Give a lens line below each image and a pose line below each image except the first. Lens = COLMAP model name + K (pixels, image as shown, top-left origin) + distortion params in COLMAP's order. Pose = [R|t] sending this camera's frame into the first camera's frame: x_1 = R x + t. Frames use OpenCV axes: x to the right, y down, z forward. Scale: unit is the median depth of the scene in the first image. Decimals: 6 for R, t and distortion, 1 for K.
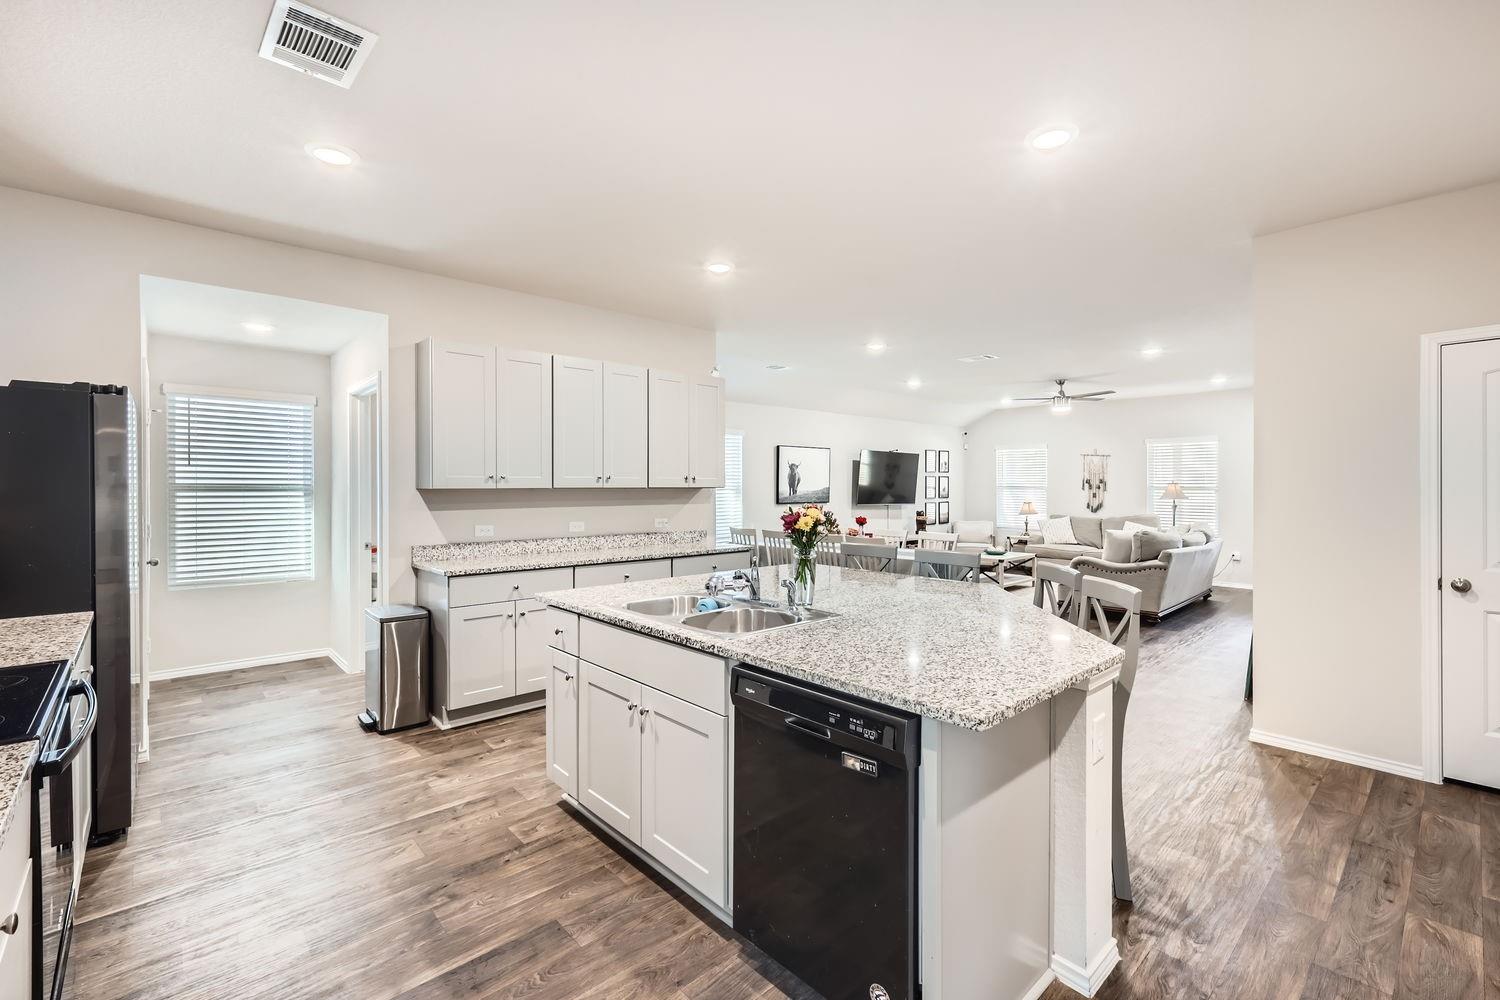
lens RADIAL K [[646.5, 0, 742.9], [0, 646.5, 496.7], [0, 0, 1]] dist [0.001114, 0.000083]
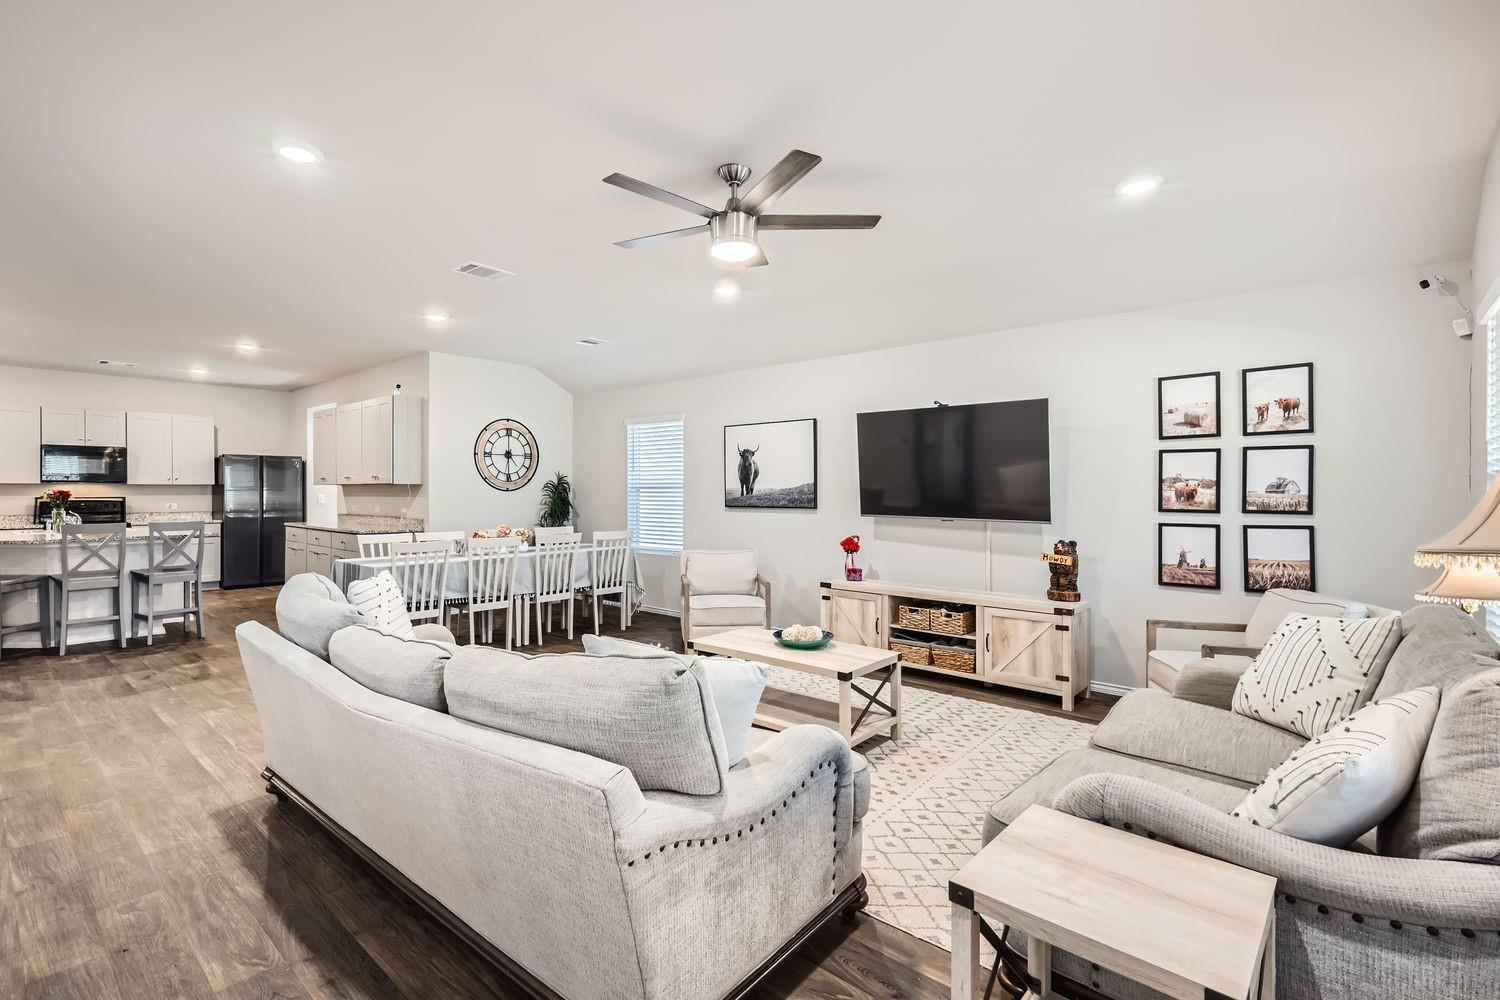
lens RADIAL K [[673.4, 0, 738.3], [0, 673.4, 483.5], [0, 0, 1]] dist [0.000160, 0.000006]
pose [[0.129673, -0.010925, -0.991497, 0.686368], [-0.017231, 0.999763, -0.013270, -0.004324], [0.991407, 0.018805, 0.129454, 0.778649]]
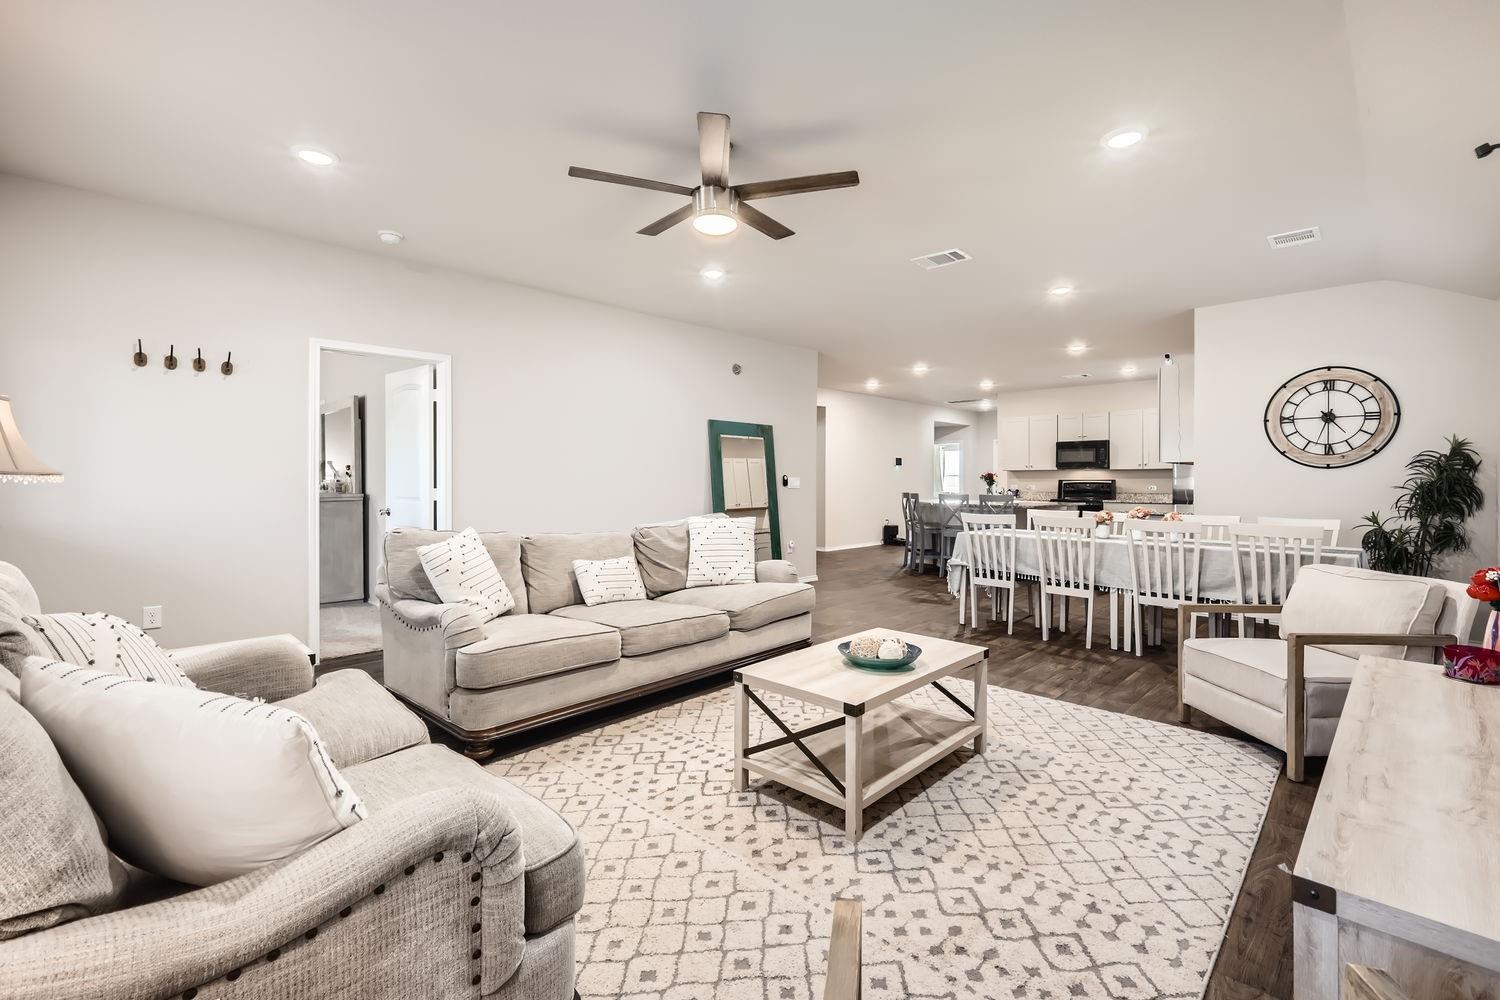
lens RADIAL K [[679.7, 0, 755.6], [0, 679.7, 483.8], [0, 0, 1]] dist [0.000912, -0.000059]
pose [[-0.996636, -0.001956, -0.081928, 0.405965], [-0.003555, 0.999806, 0.019378, 0.001809], [0.081874, 0.019604, -0.996450, 1.116225]]
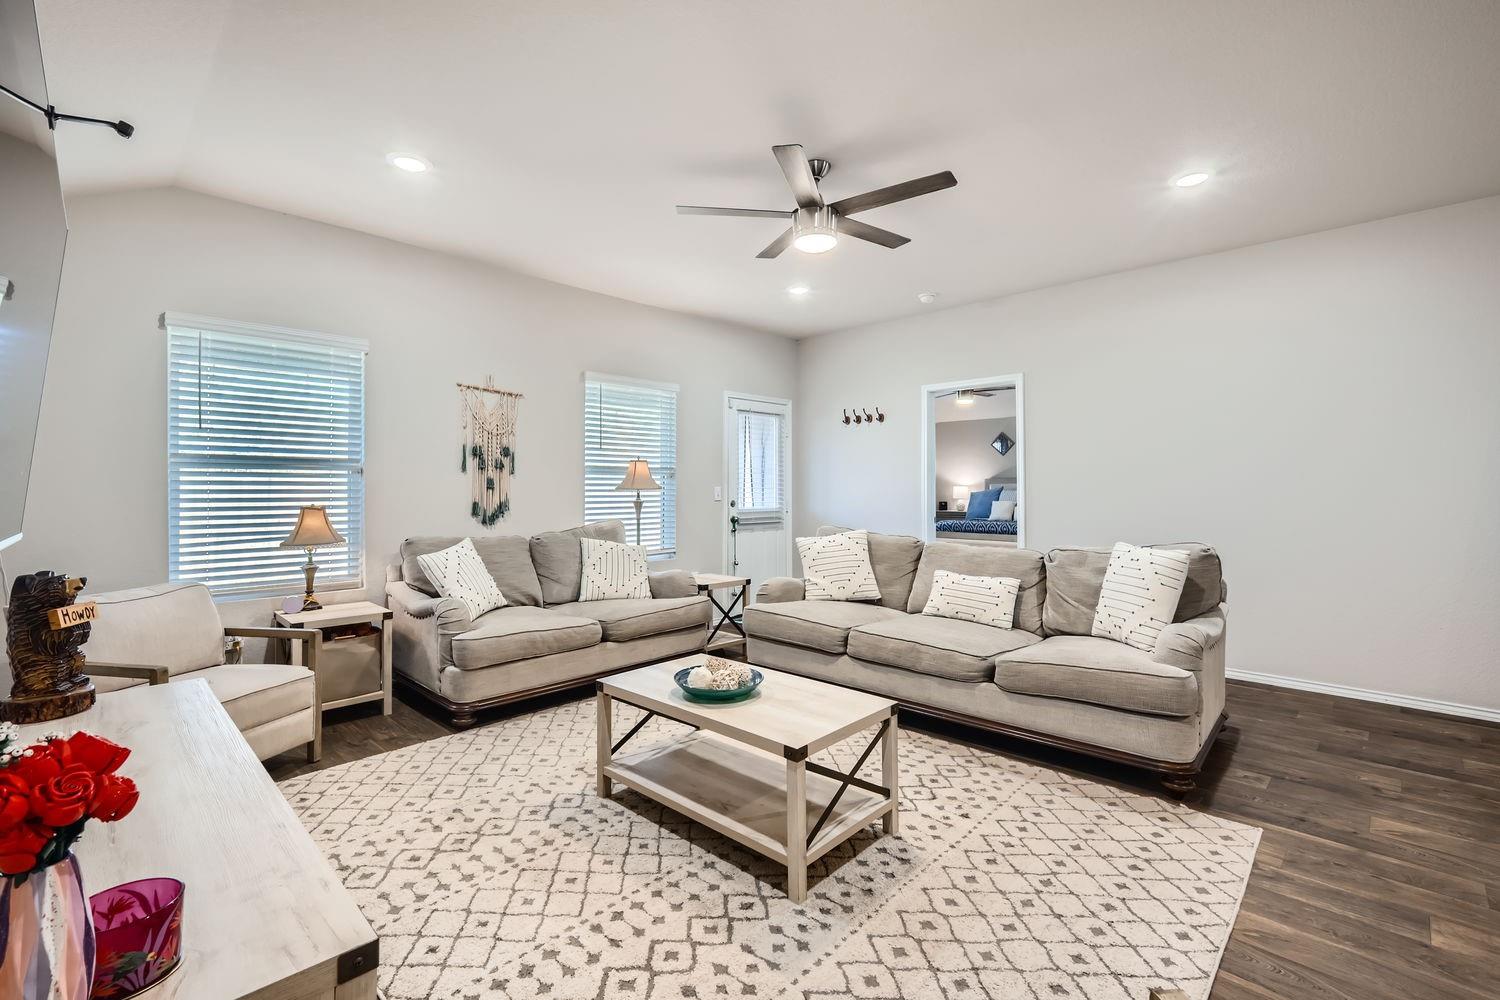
lens RADIAL K [[673.4, 0, 738.3], [0, 673.4, 483.5], [0, 0, 1]] dist [0.000160, 0.000006]
pose [[-0.055732, 0.003834, 0.998438, 0.090756], [0.017979, 0.999834, -0.002836, 0.001604], [-0.998284, 0.017793, -0.055792, 0.861347]]
